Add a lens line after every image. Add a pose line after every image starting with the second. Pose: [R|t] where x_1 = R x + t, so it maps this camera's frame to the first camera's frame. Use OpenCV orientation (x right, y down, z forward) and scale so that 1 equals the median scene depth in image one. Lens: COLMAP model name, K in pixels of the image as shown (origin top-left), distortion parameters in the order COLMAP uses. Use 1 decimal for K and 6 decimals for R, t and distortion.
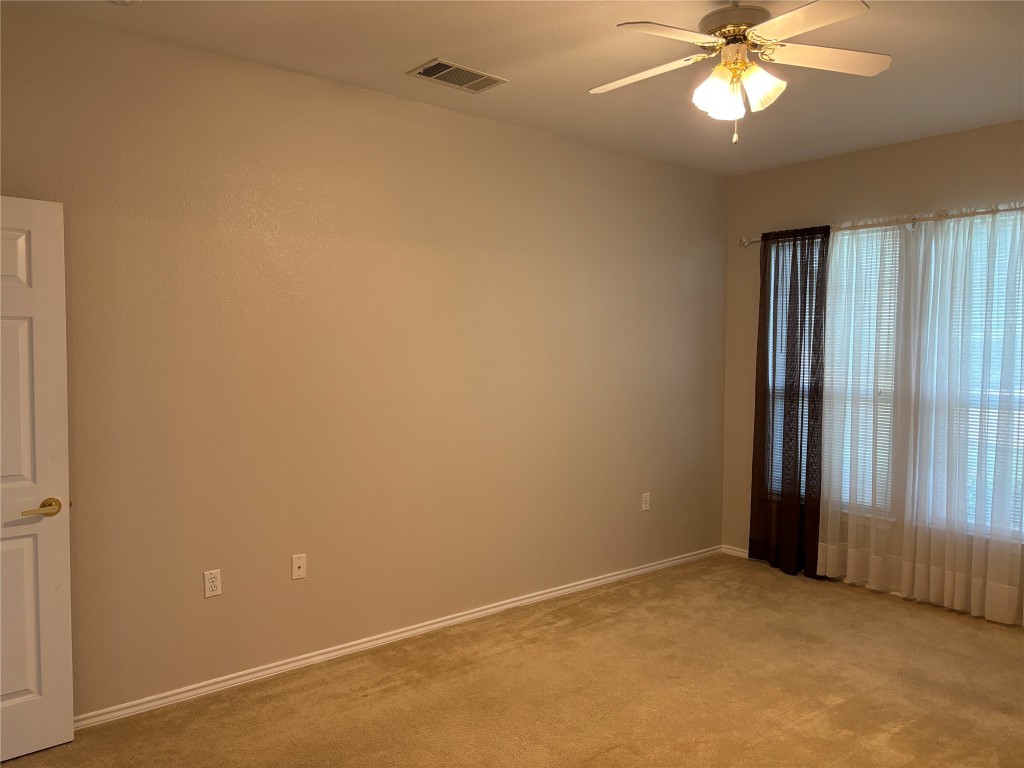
lens RADIAL K [[775.1, 0, 513.3], [0, 775.1, 388.1], [0, 0, 1]] dist [0.046597, -0.033479]
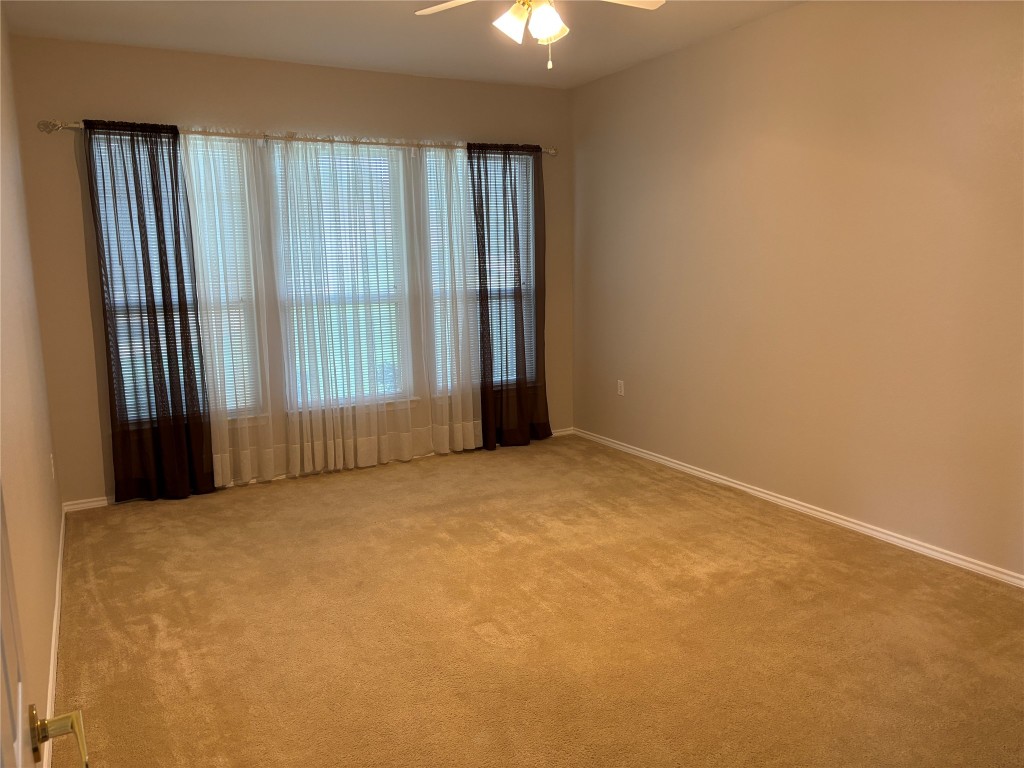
lens RADIAL K [[775.1, 0, 514.1], [0, 775.1, 382.6], [0, 0, 1]] dist [0.046597, -0.033479]
pose [[0.194820, -0.162273, 0.967322, -0.515600], [0.076476, 0.985730, 0.149959, -0.013832], [-0.977853, 0.044762, 0.204450, 0.449273]]
